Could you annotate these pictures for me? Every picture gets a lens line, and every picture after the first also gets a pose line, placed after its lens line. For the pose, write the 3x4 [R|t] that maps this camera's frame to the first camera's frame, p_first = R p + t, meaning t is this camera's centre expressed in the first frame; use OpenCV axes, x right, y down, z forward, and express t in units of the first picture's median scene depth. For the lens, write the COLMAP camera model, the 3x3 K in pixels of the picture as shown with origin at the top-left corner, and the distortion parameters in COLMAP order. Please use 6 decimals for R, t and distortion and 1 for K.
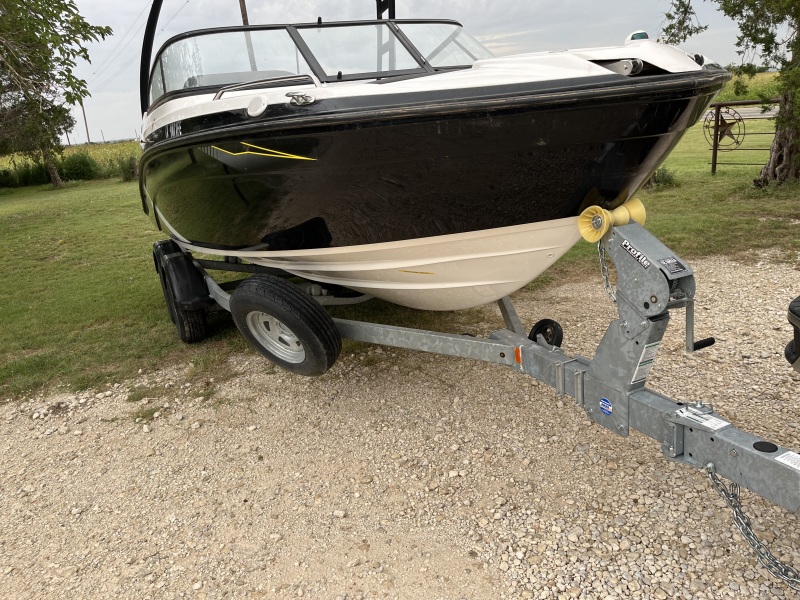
lens RADIAL K [[605.5, 0, 401.1], [0, 605.5, 301.5], [0, 0, 1]] dist [0.062868, -0.098739]
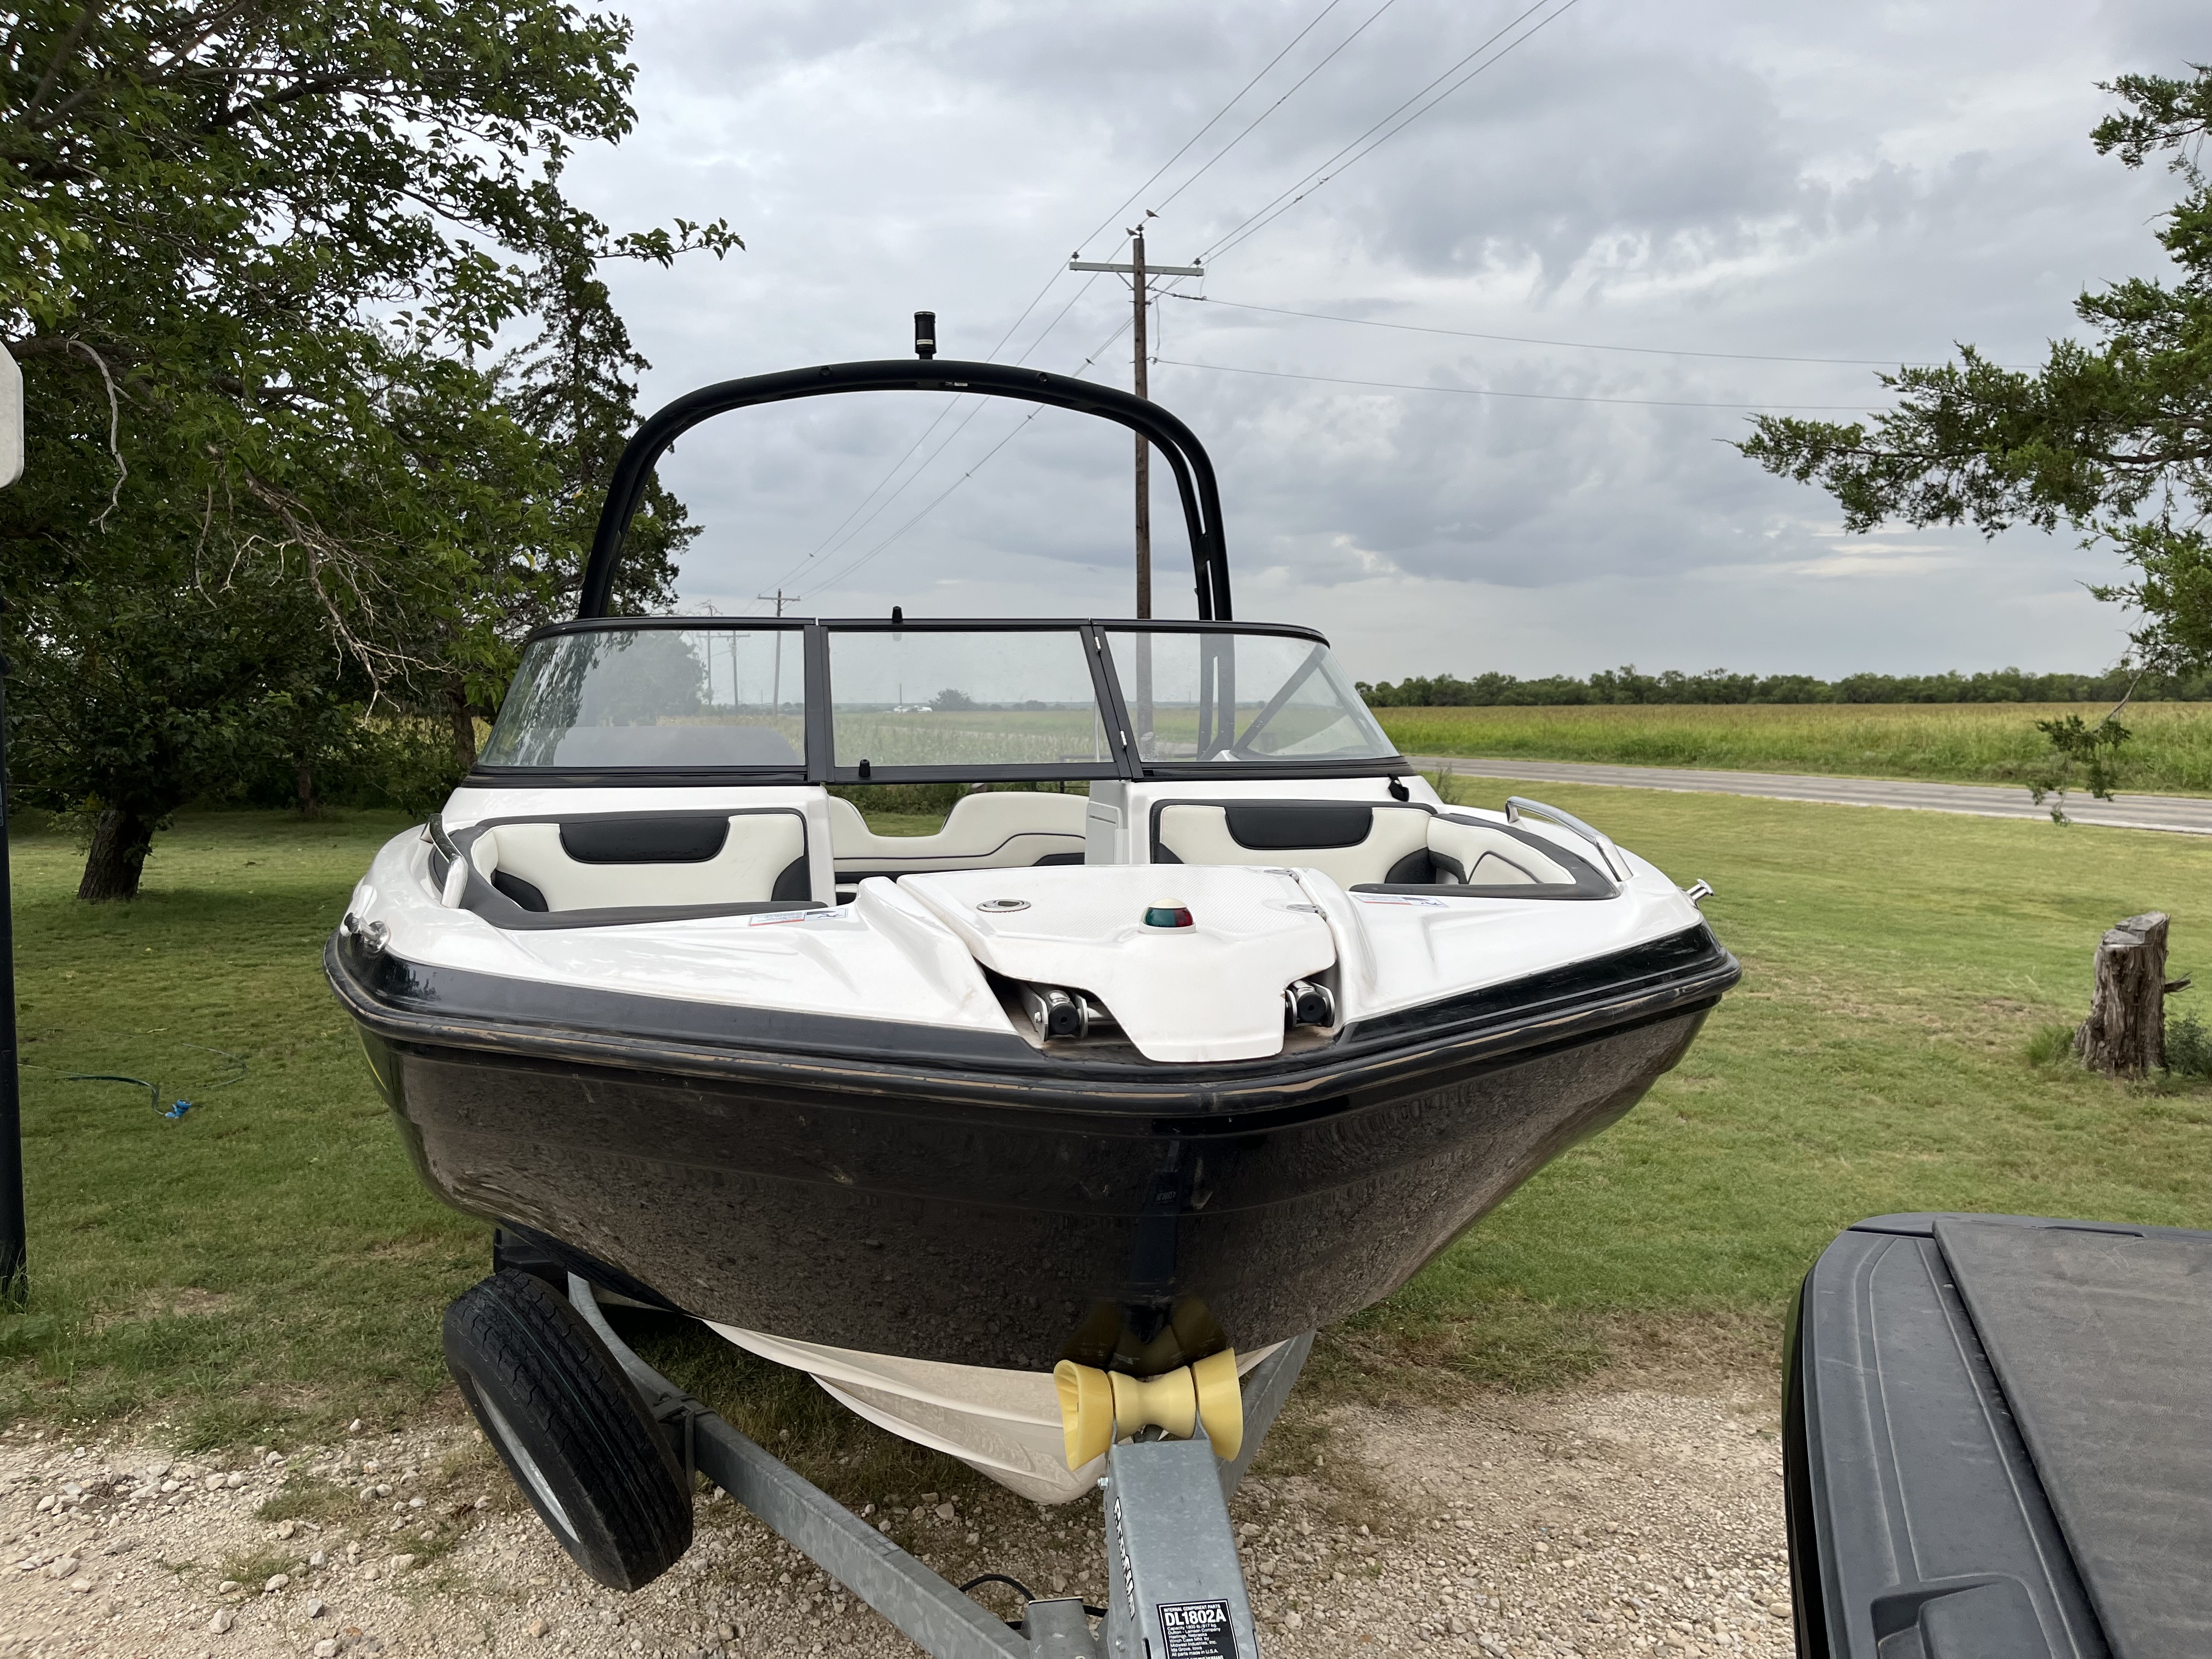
lens RADIAL K [[1663.7, 0, 1115.9], [0, 1663.7, 842.7], [0, 0, 1]] dist [0.078559, -0.117705]
pose [[0.959950, 0.119168, -0.253565, 0.247194], [-0.169099, 0.968037, -0.185227, -0.122385], [0.223387, 0.220687, 0.949419, 0.040188]]
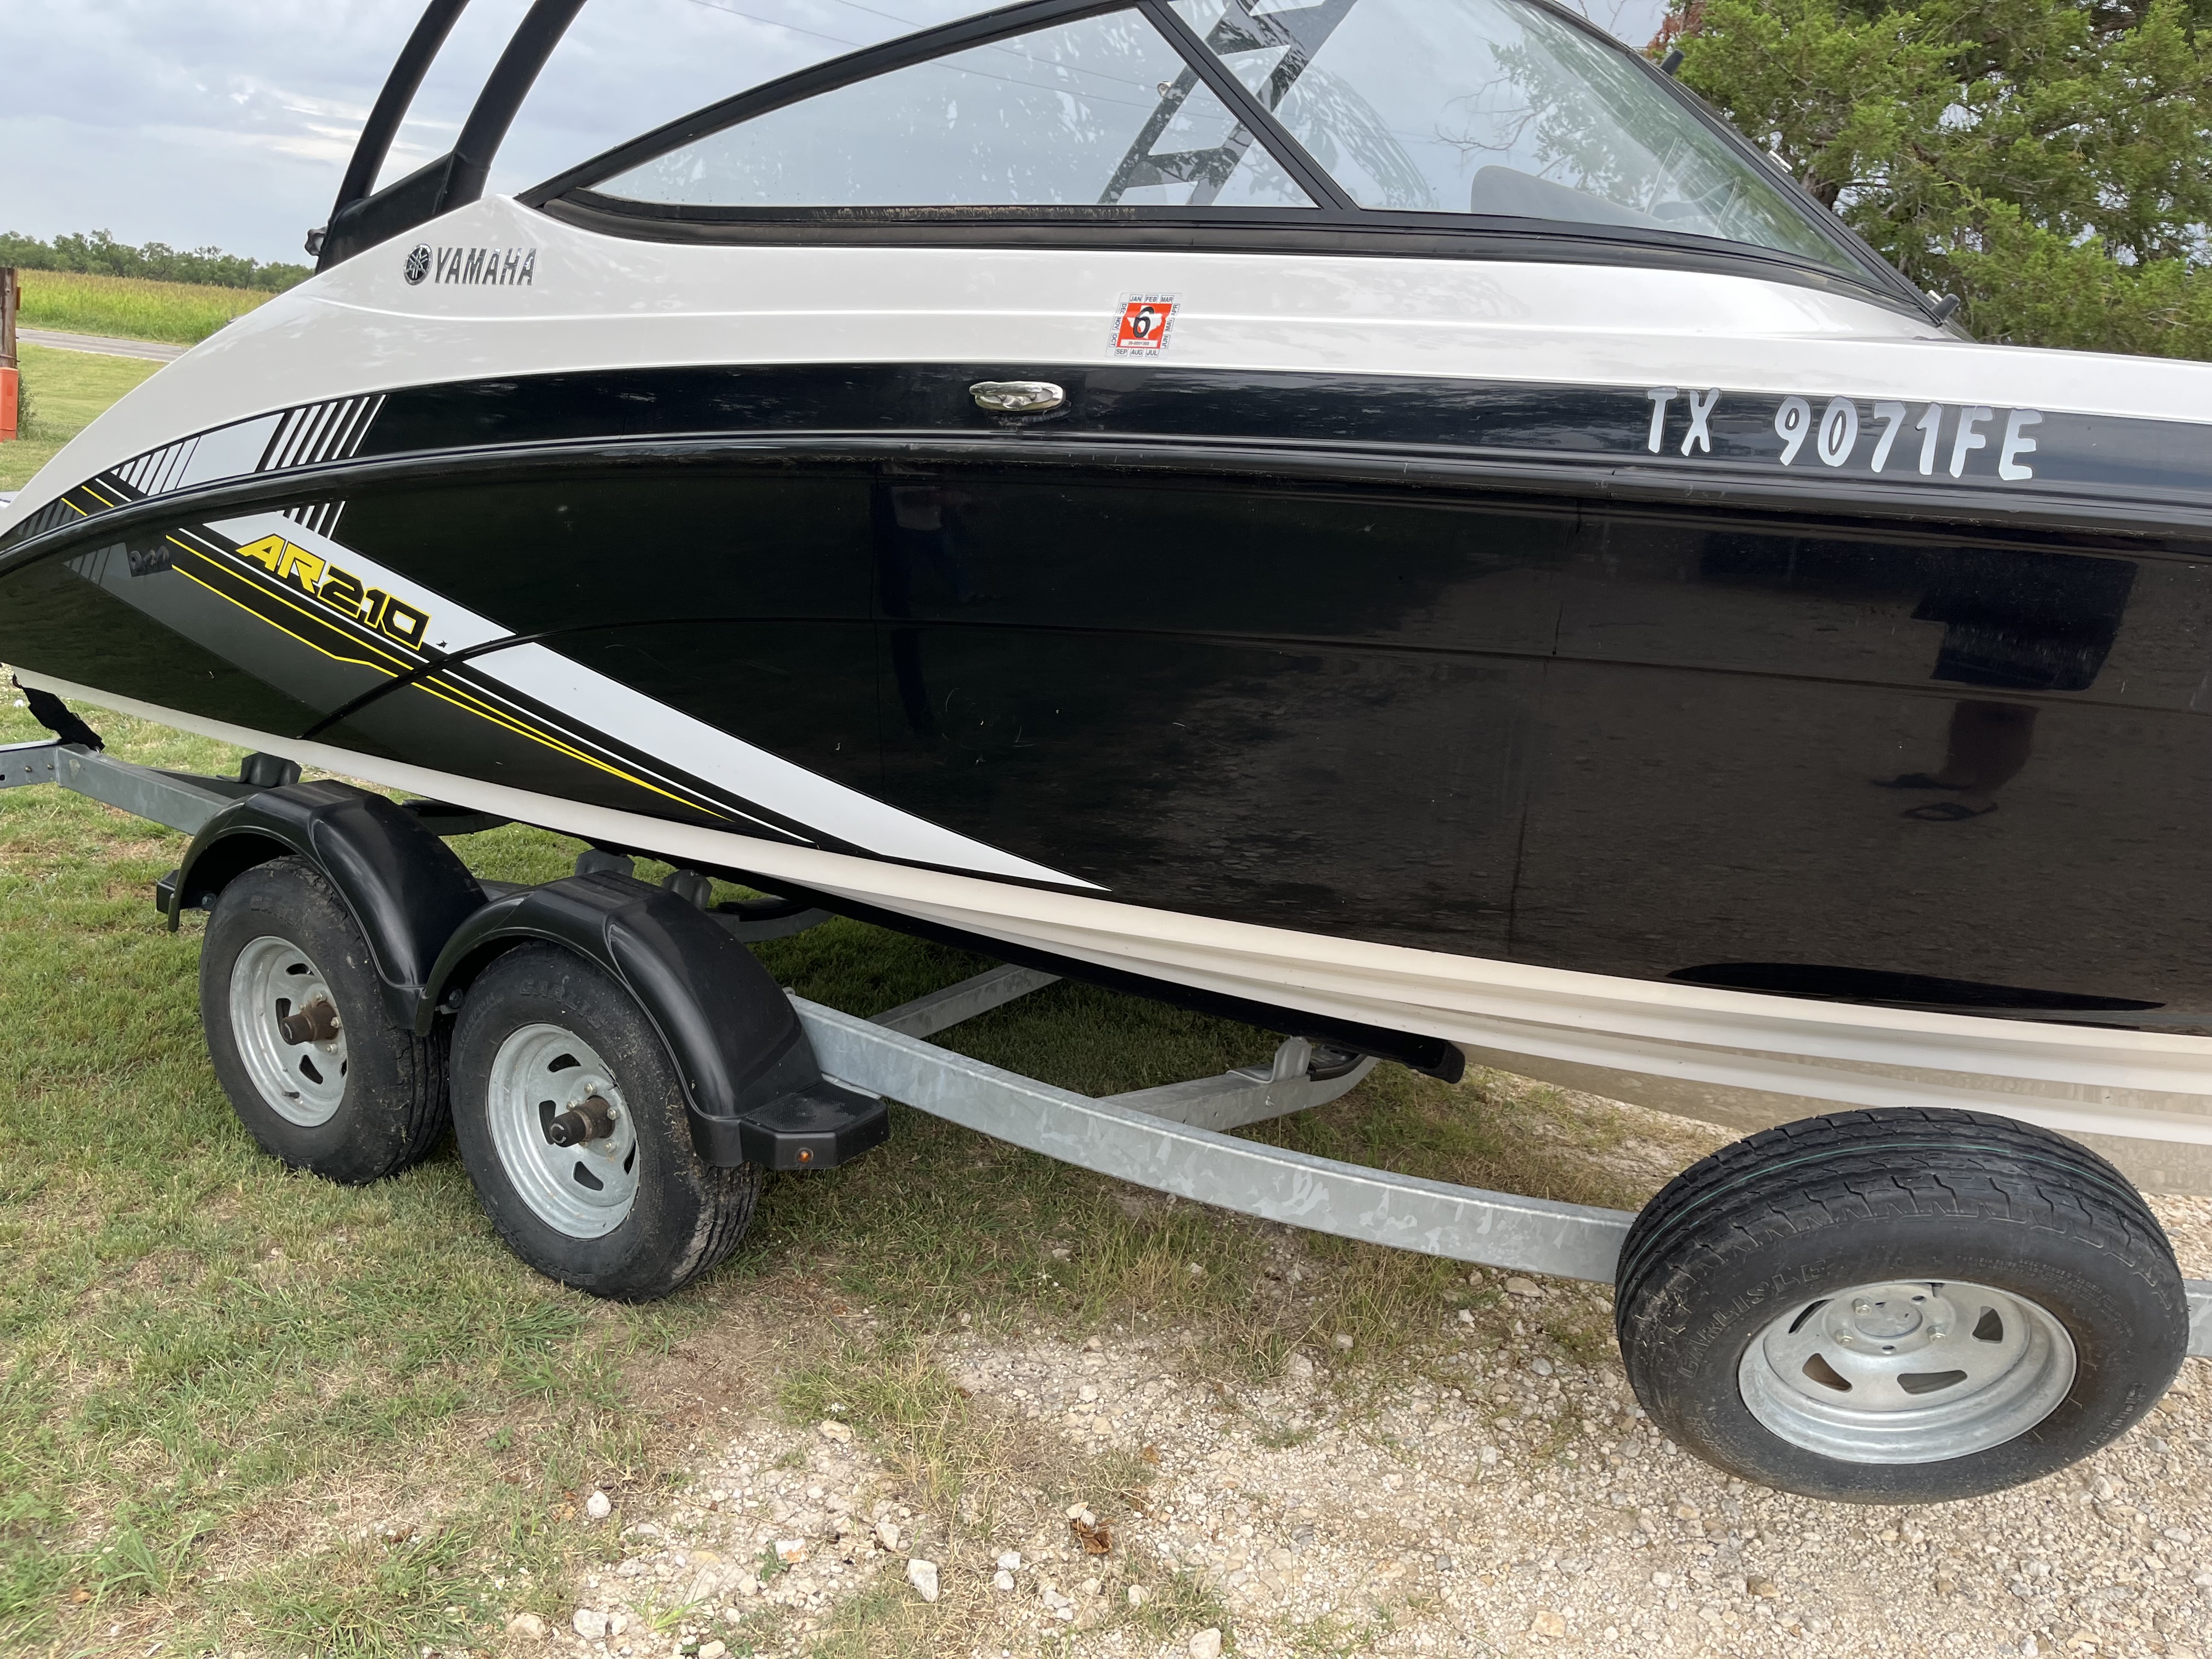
lens RADIAL K [[1724.3, 0, 1100.9], [0, 1724.3, 834.7], [0, 0, 1]] dist [0.015728, -0.008521]
pose [[0.846728, 0.036090, 0.530800, -0.603747], [-0.019127, 0.999117, -0.037421, -0.084402], [-0.531682, 0.021533, 0.846671, 0.446043]]
